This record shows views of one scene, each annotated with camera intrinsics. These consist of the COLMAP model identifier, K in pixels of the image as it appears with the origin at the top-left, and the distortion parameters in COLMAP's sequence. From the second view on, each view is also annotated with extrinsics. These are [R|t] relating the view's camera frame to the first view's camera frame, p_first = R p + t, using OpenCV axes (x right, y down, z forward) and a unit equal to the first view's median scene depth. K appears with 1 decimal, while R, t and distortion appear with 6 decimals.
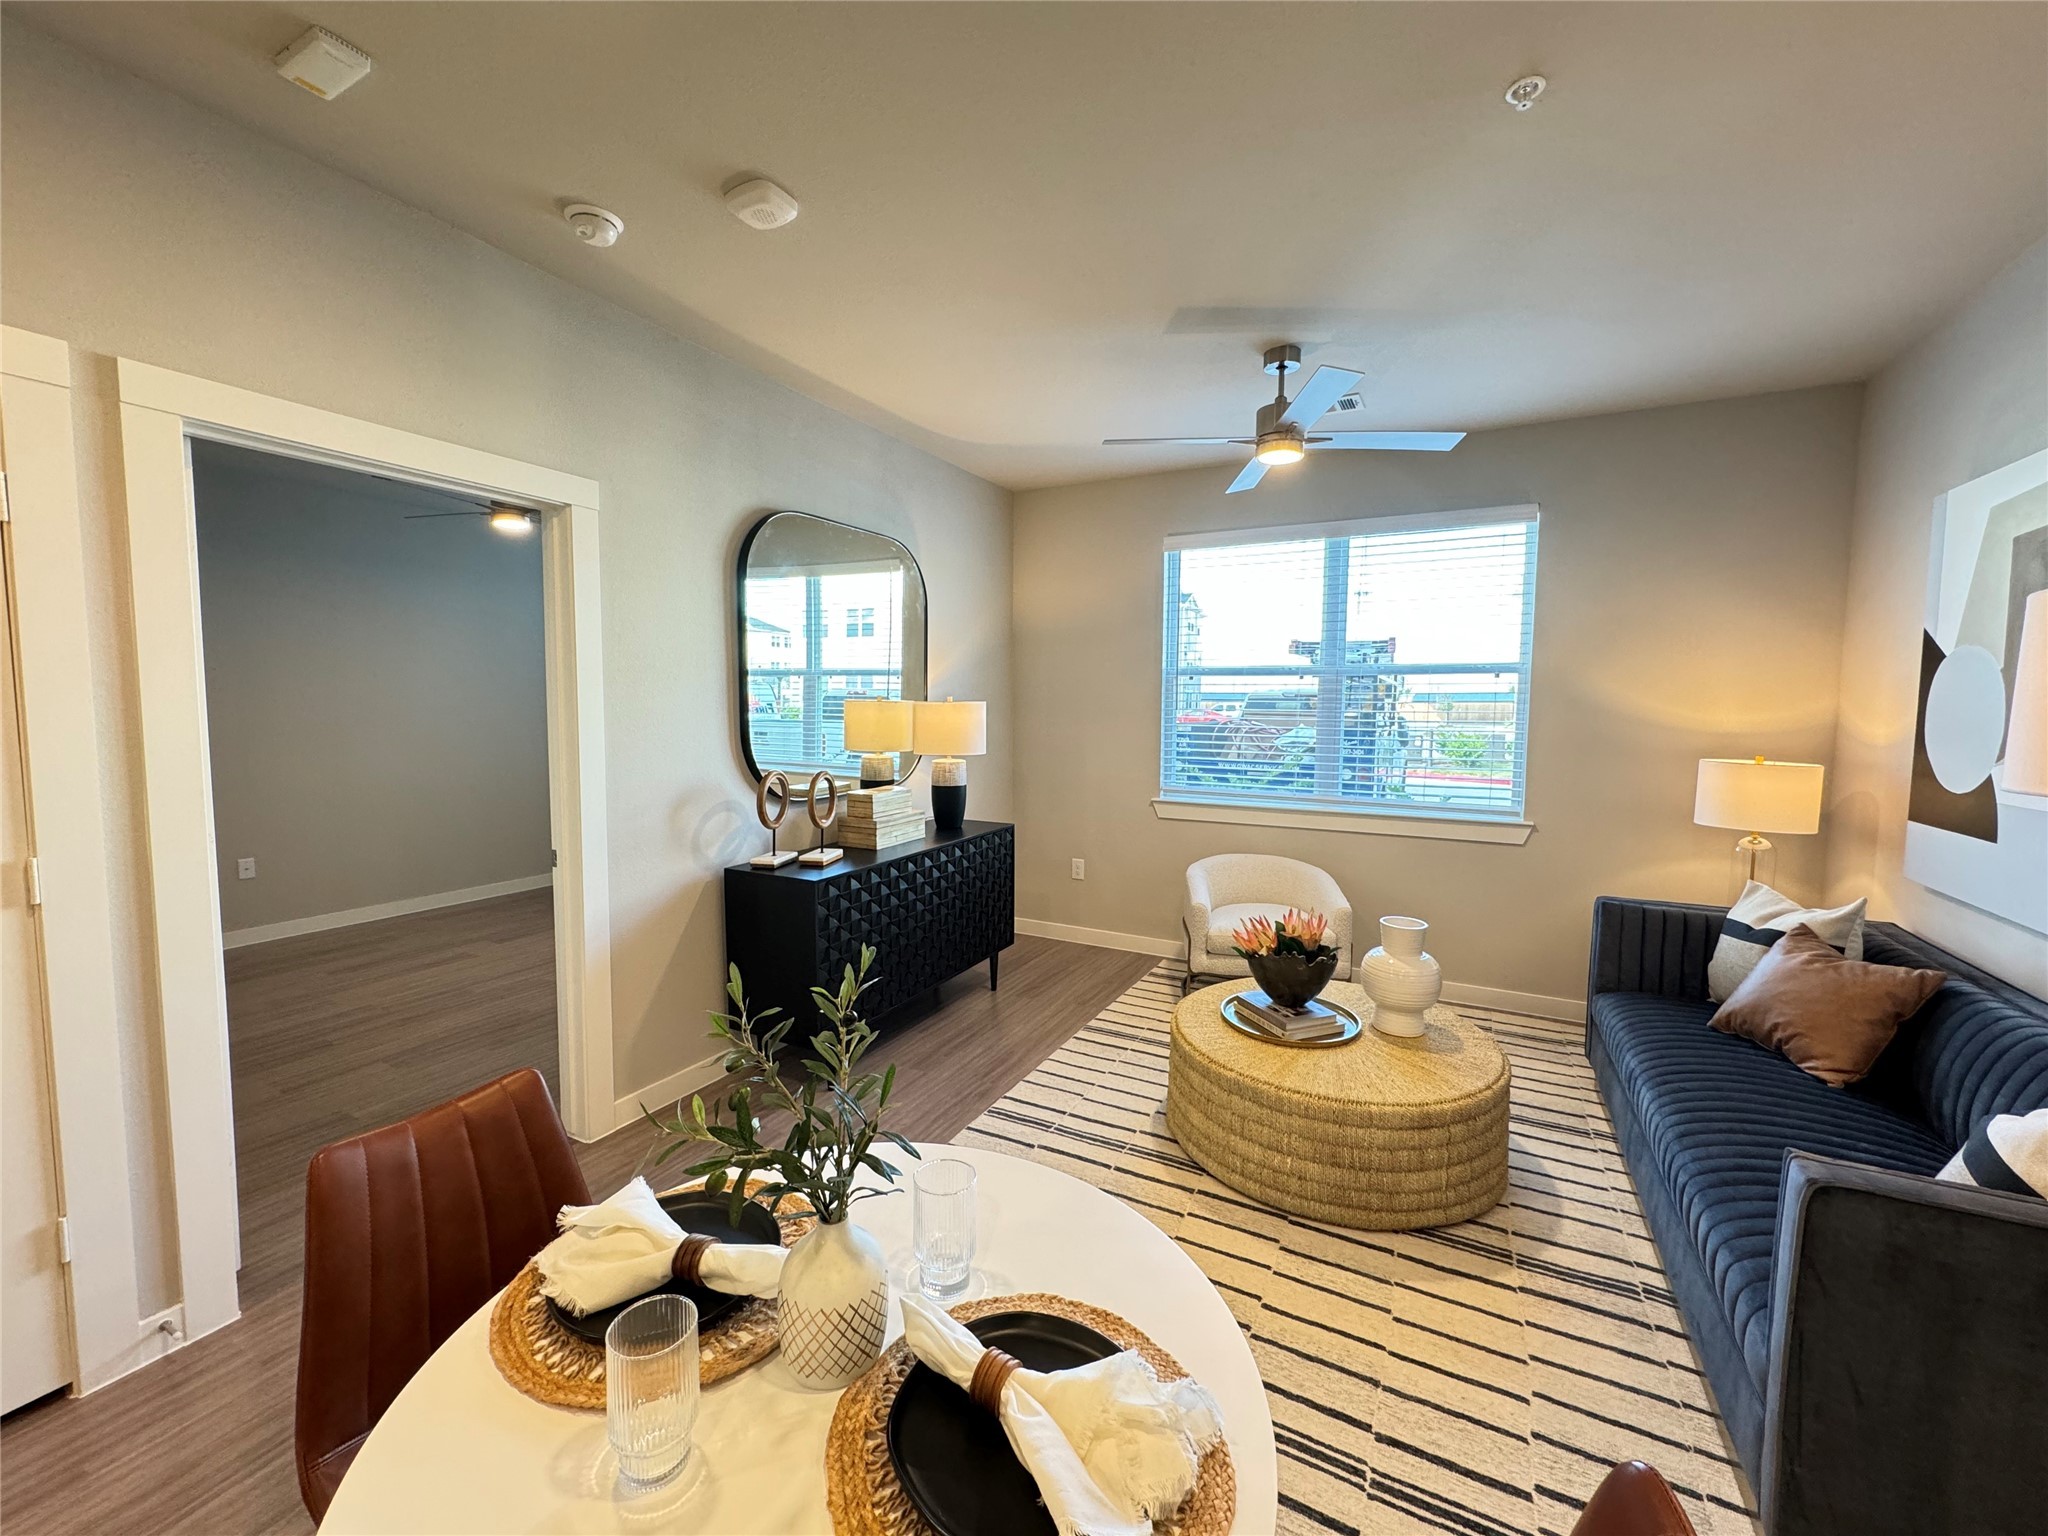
lens RADIAL K [[826.3, 0, 1024.2], [0, 826.3, 764.9], [0, 0, 1]] dist [-0.001619, 0.002994]
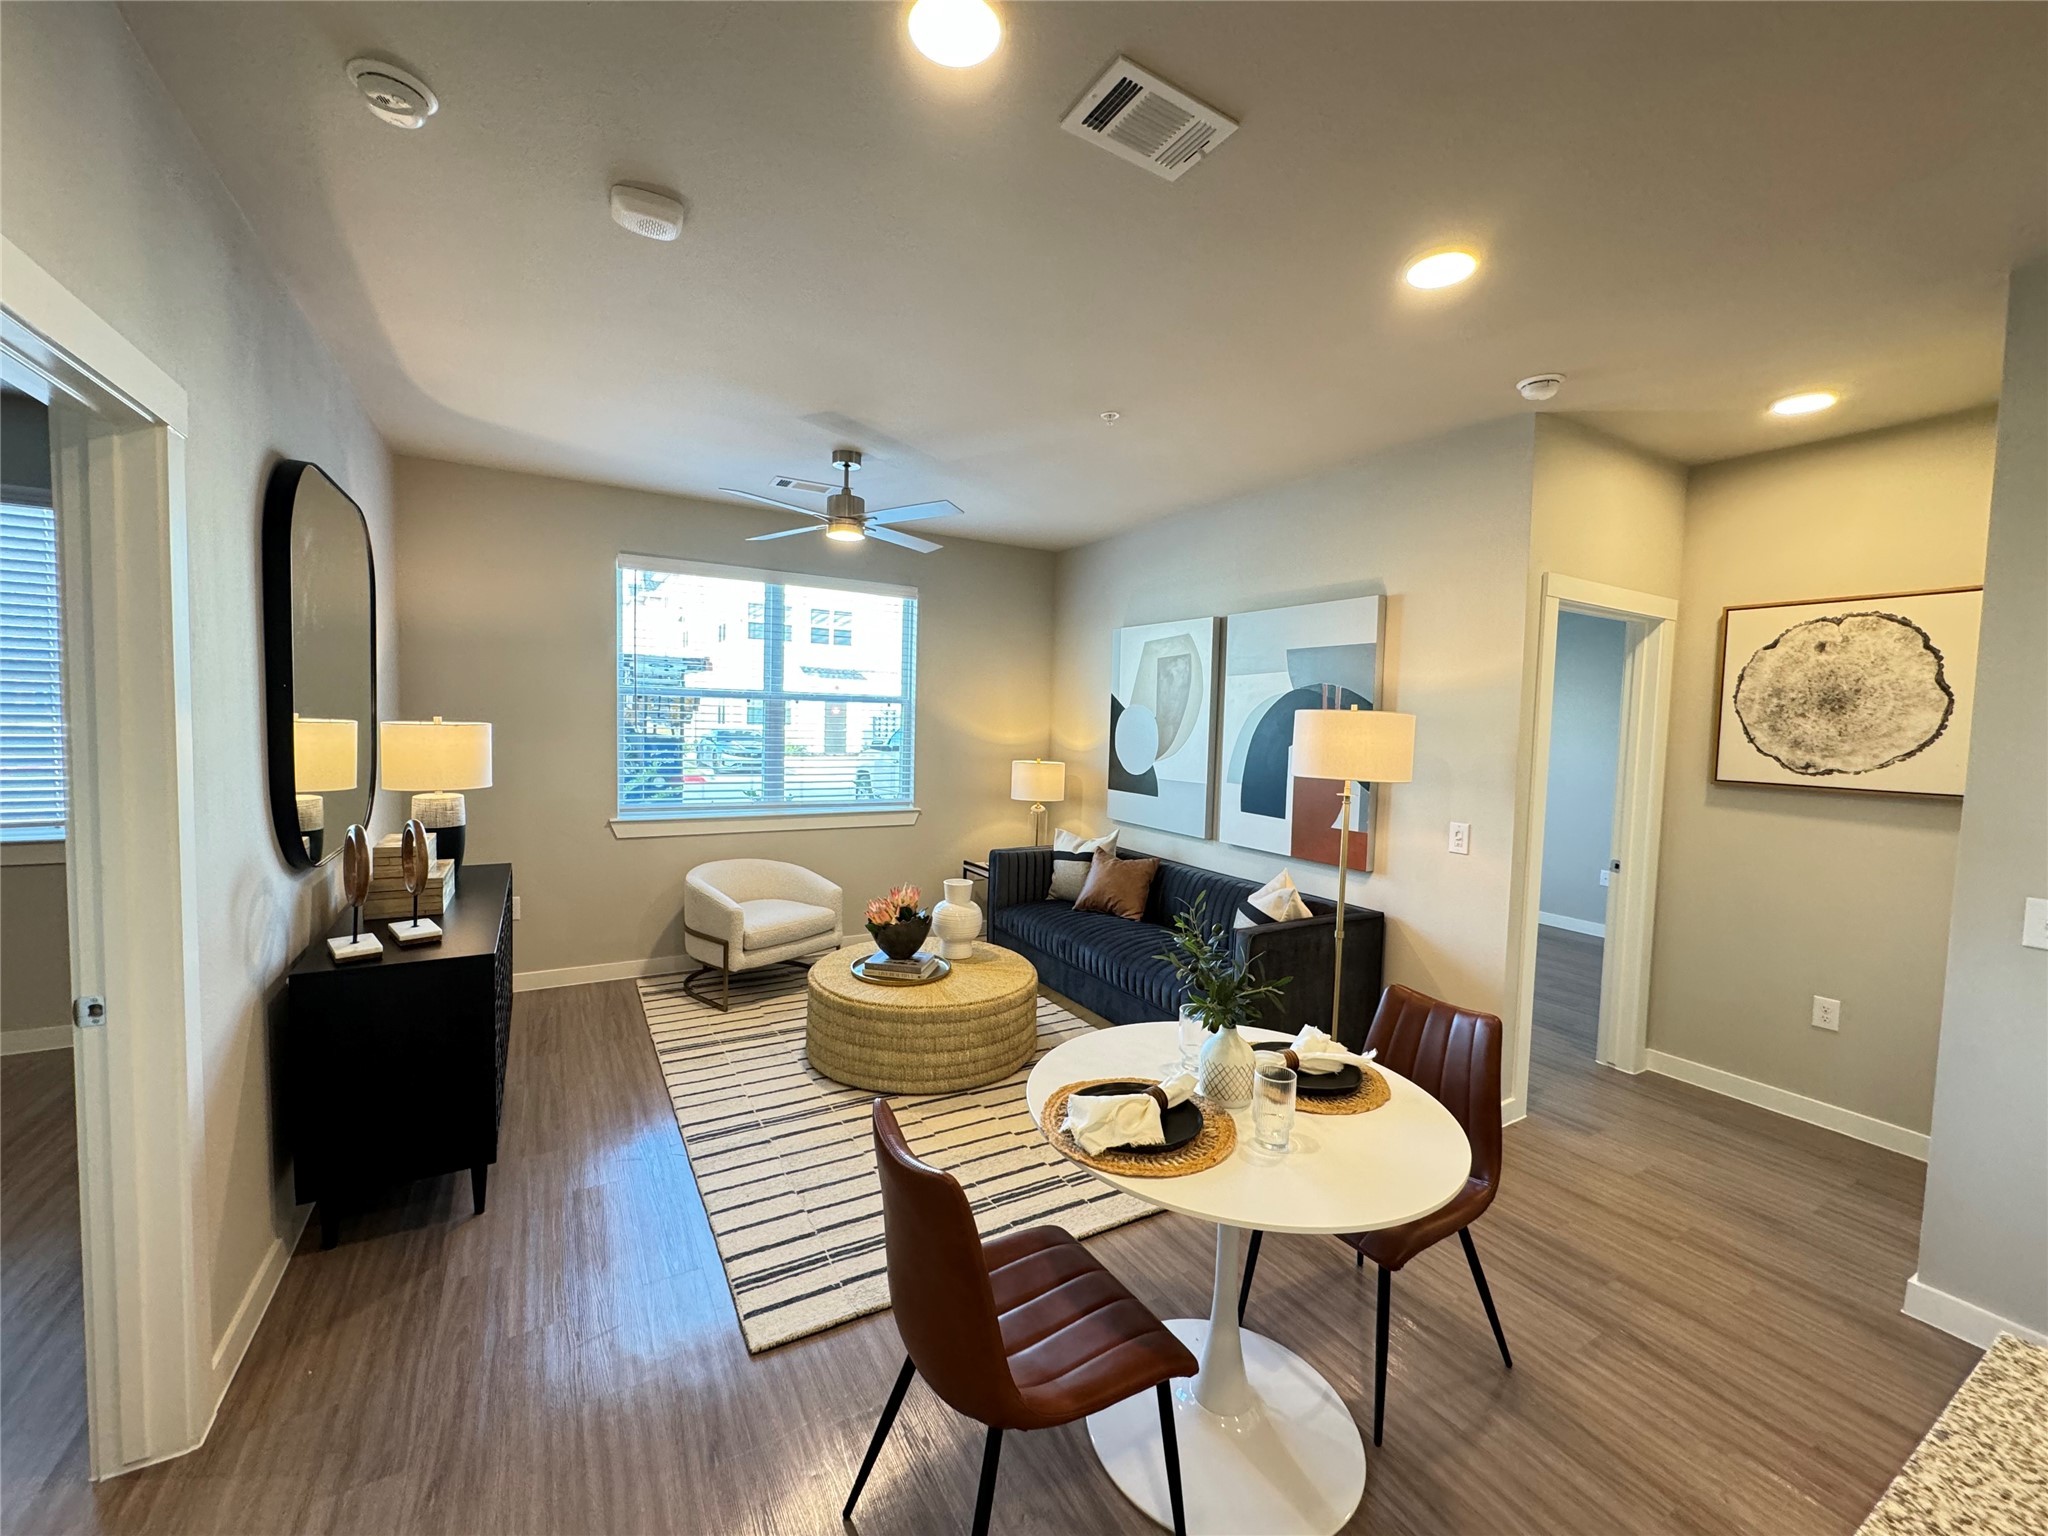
lens RADIAL K [[825.0, 0, 1029.1], [0, 825.0, 761.8], [0, 0, 1]] dist [-0.000889, 0.003071]
pose [[0.516937, -0.037397, 0.855206, -0.656374], [0.040201, 0.999004, 0.019385, -0.040670], [-0.855079, 0.024359, 0.517926, 0.118714]]
